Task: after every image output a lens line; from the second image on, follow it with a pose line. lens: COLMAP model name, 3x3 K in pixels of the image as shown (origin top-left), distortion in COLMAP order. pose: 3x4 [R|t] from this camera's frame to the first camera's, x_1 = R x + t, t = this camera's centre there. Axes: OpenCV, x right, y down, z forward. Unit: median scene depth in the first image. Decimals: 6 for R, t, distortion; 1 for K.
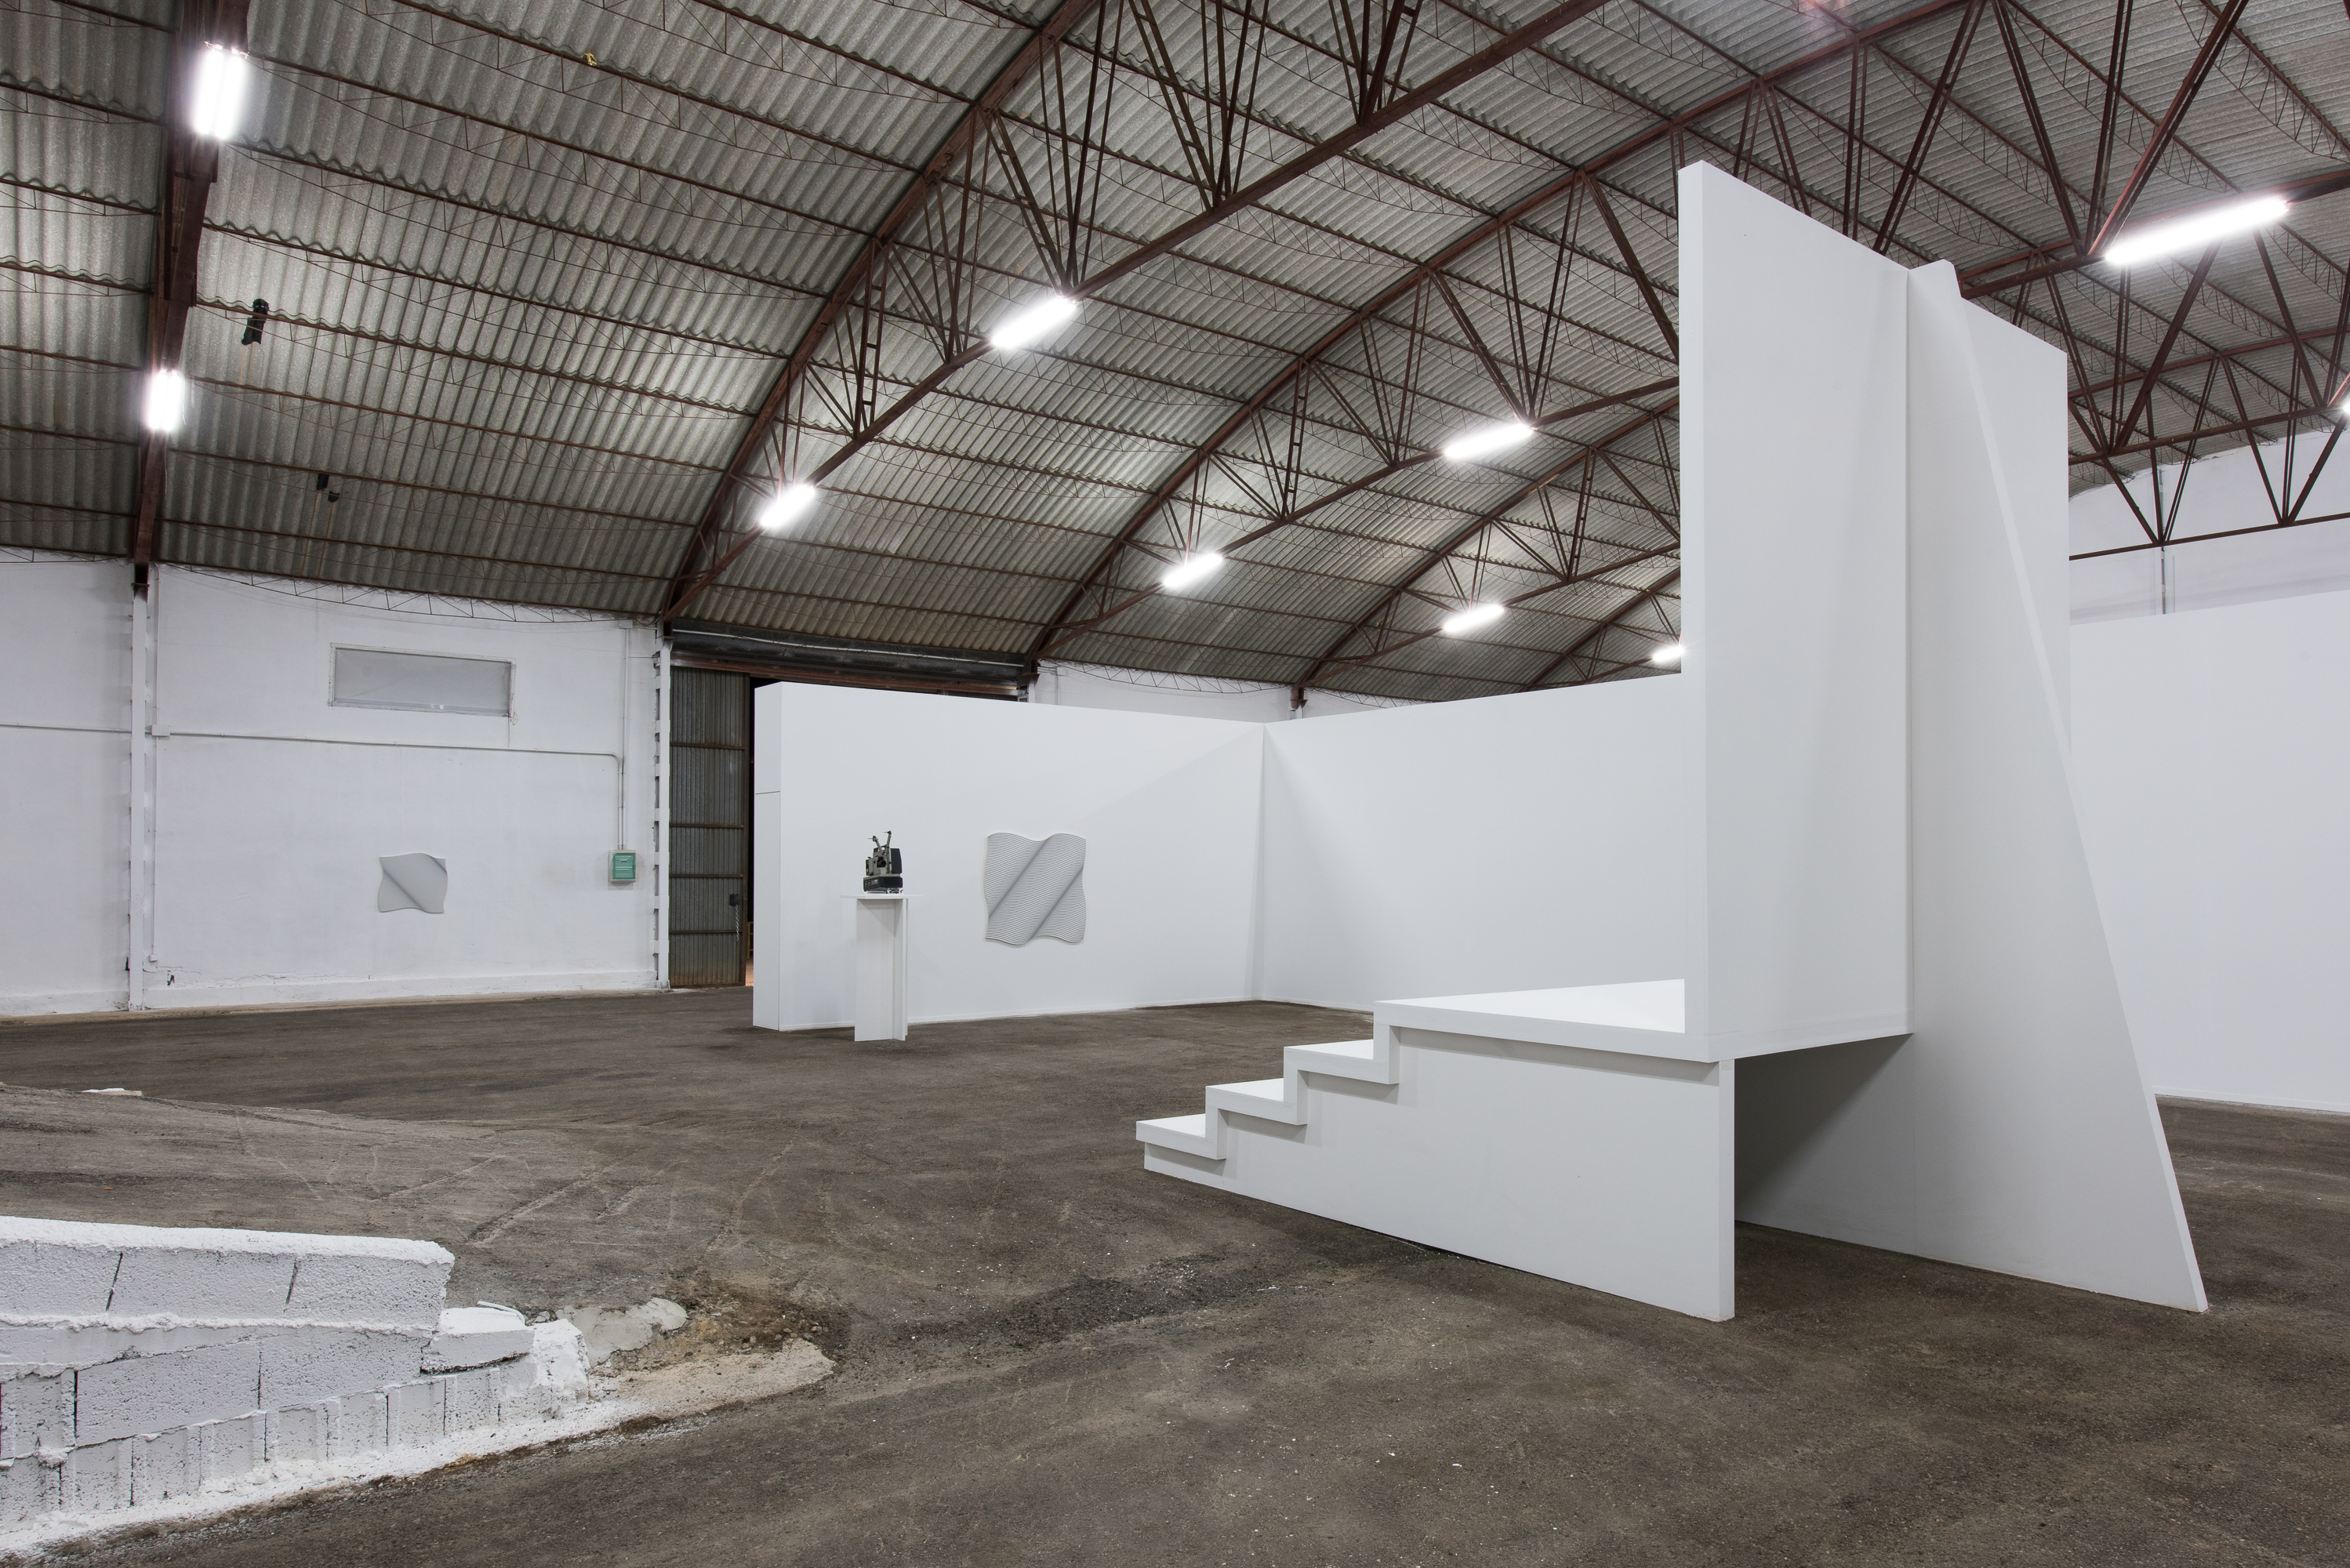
lens RADIAL K [[1470.8, 0, 1253.4], [0, 1470.8, 822.2], [0, 0, 1]] dist [0.009209, -0.000353]
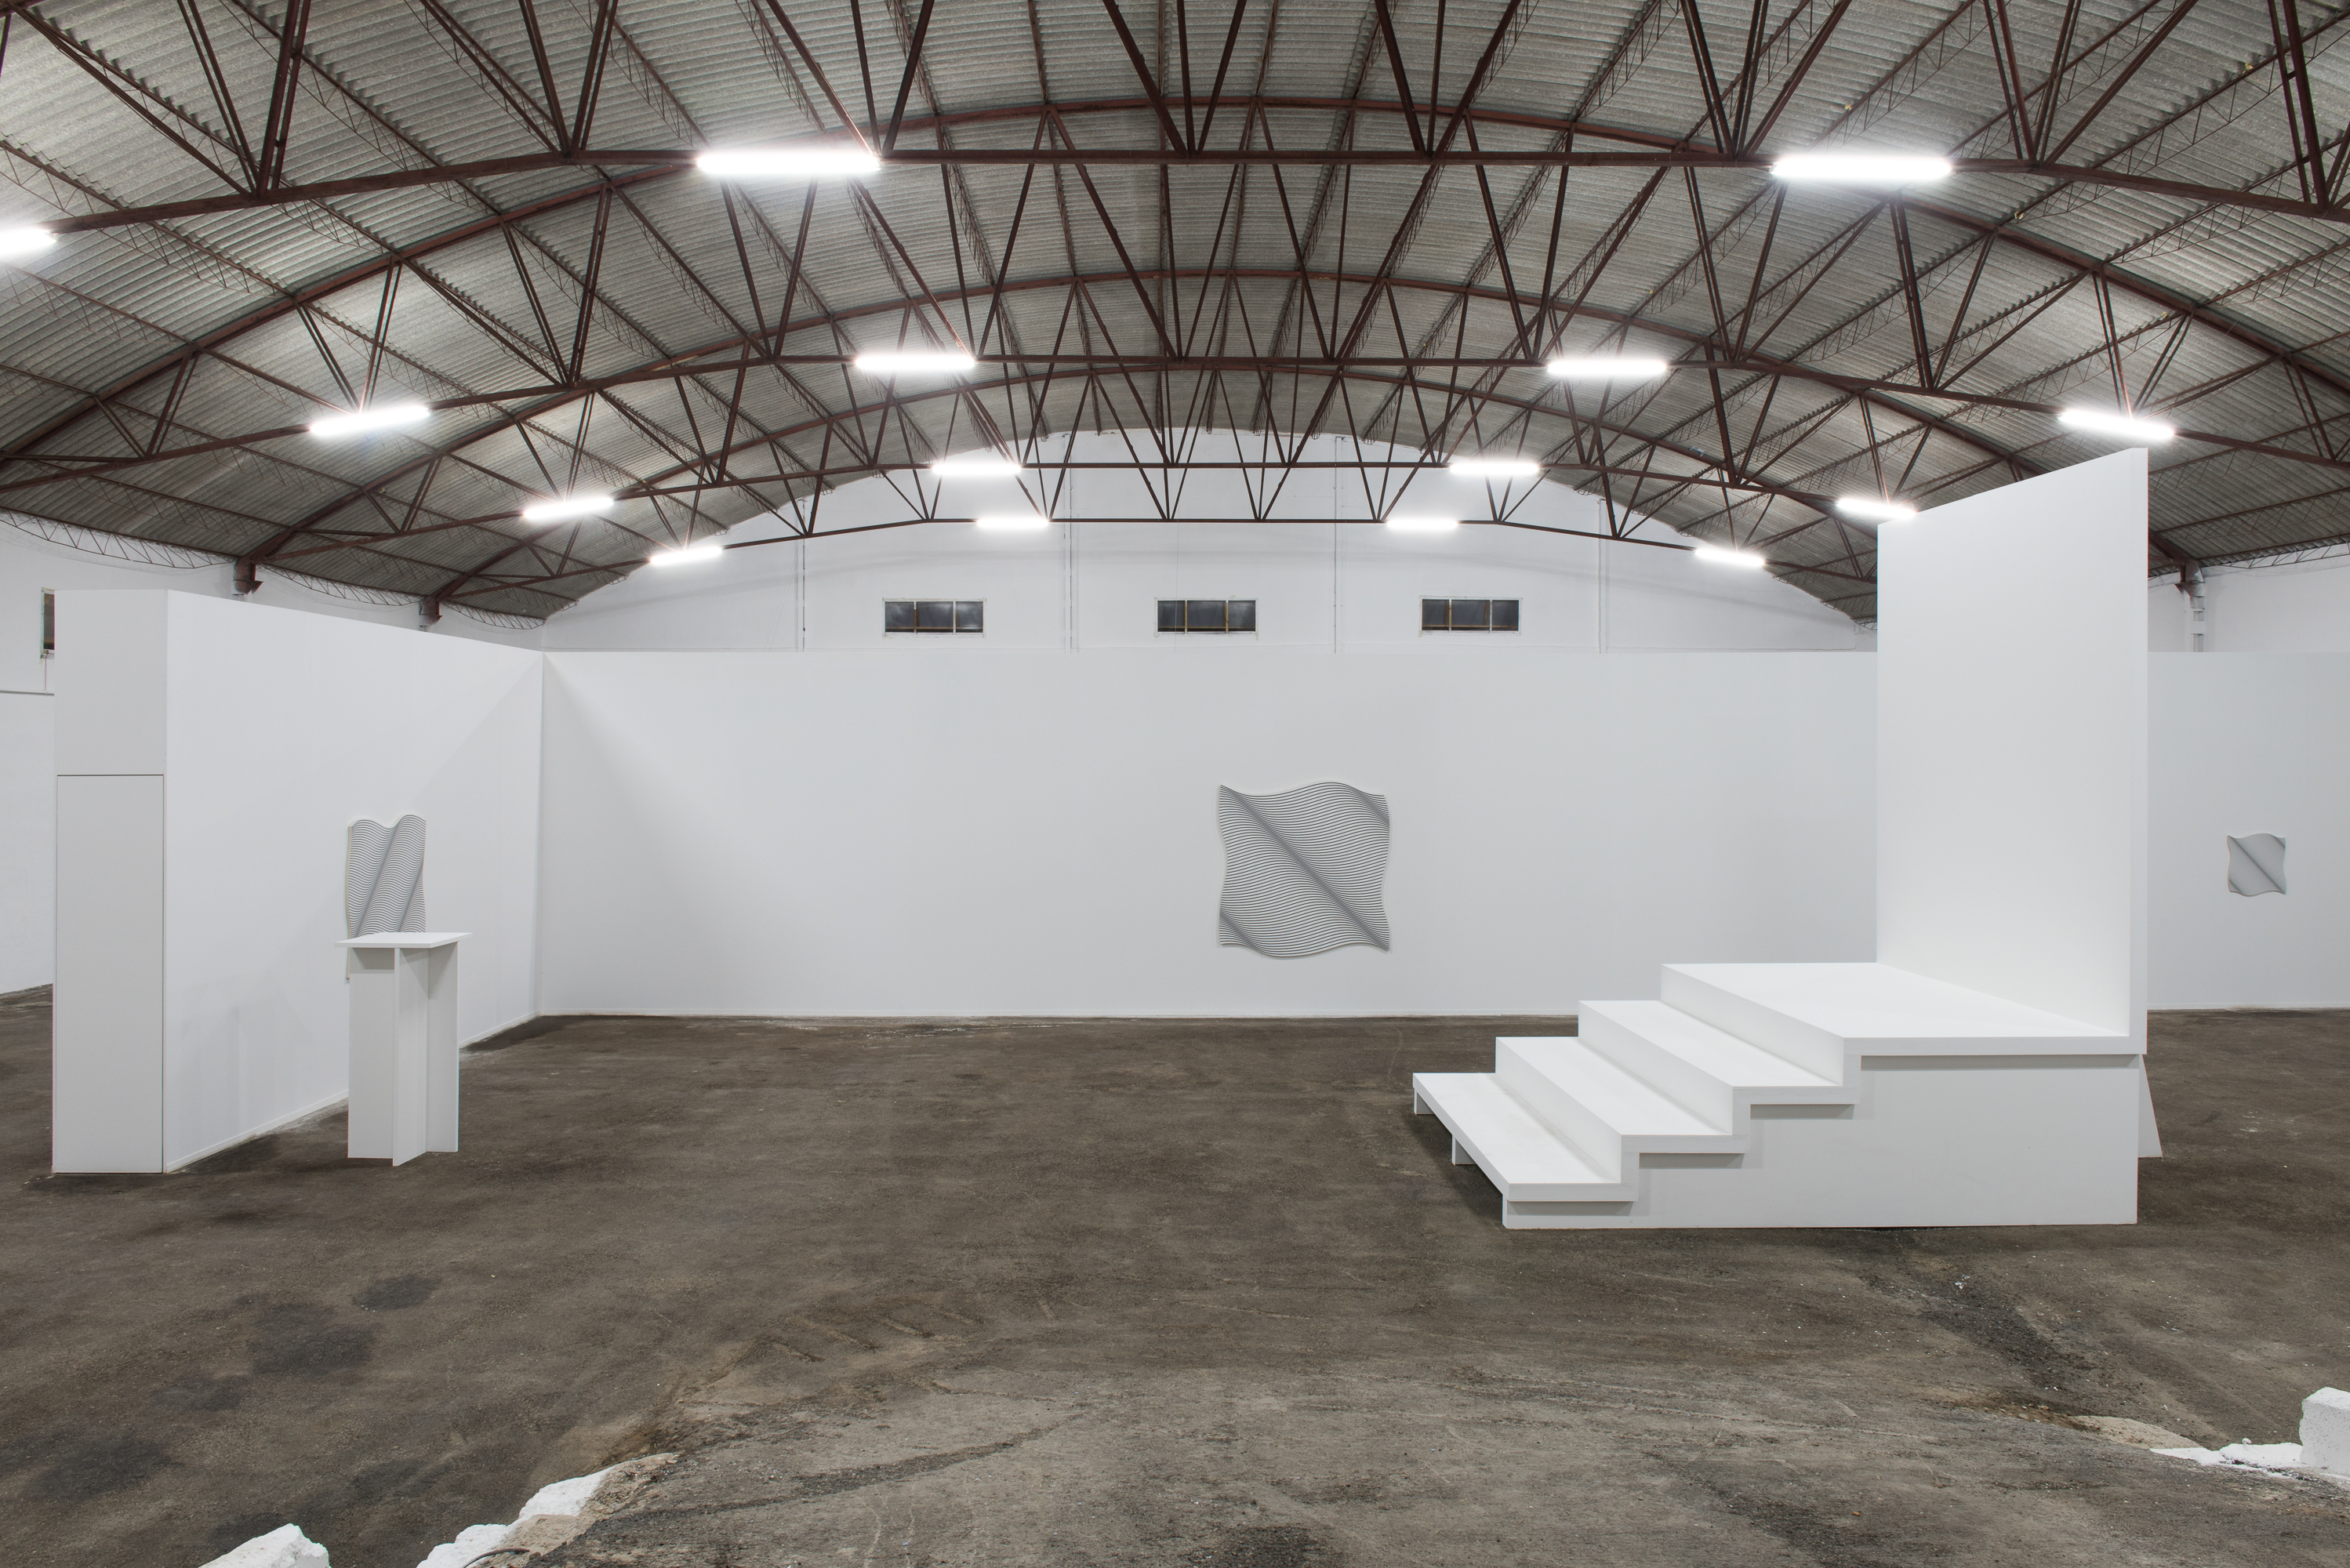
lens RADIAL K [[1648.5, 0, 1206.2], [0, 1648.5, 782.0], [0, 0, 1]] dist [-0.032834, 0.003055]
pose [[0.617169, -0.009564, 0.786773, -0.514988], [-0.030590, 0.998879, 0.036138, -0.047802], [-0.786236, -0.046370, 0.616184, 0.238072]]
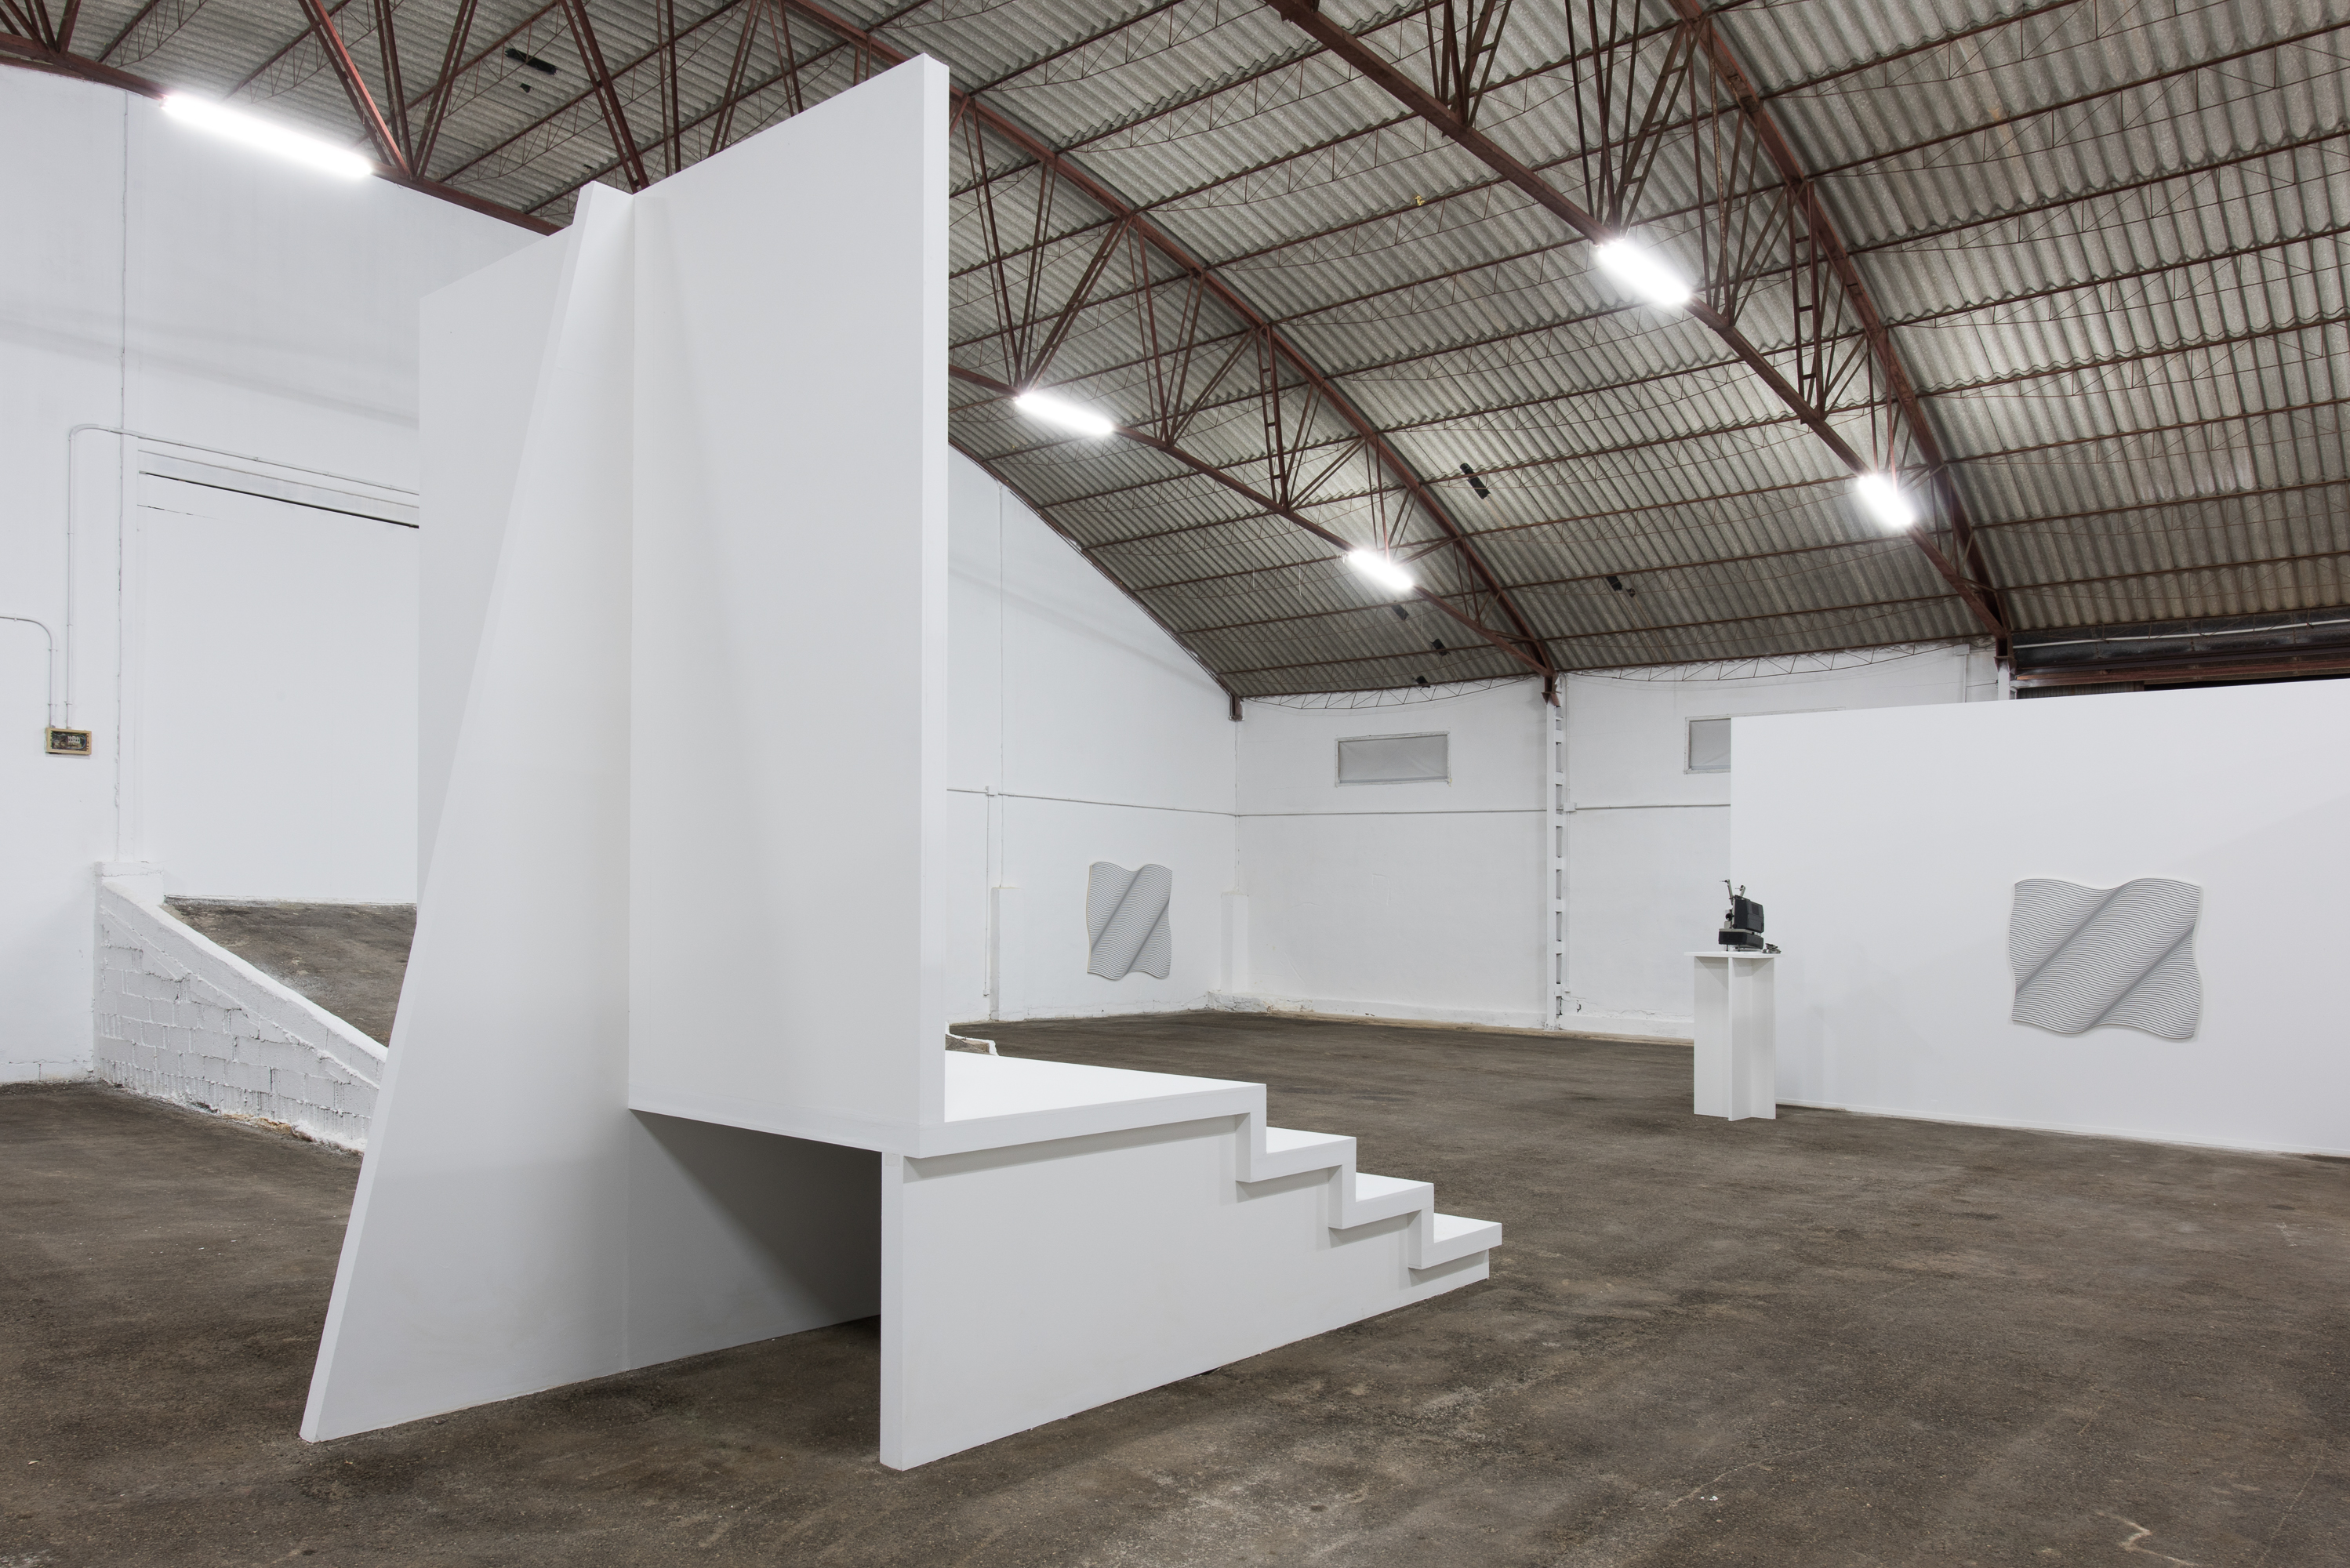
lens RADIAL K [[1622.5, 0, 1191.5], [0, 1622.5, 828.4], [0, 0, 1]] dist [0.014348, 0.003465]
pose [[0.189026, -0.049058, -0.980746, 0.534794], [0.011163, 0.998794, -0.047809, 0.017342], [0.981909, -0.001910, 0.189346, 0.432969]]
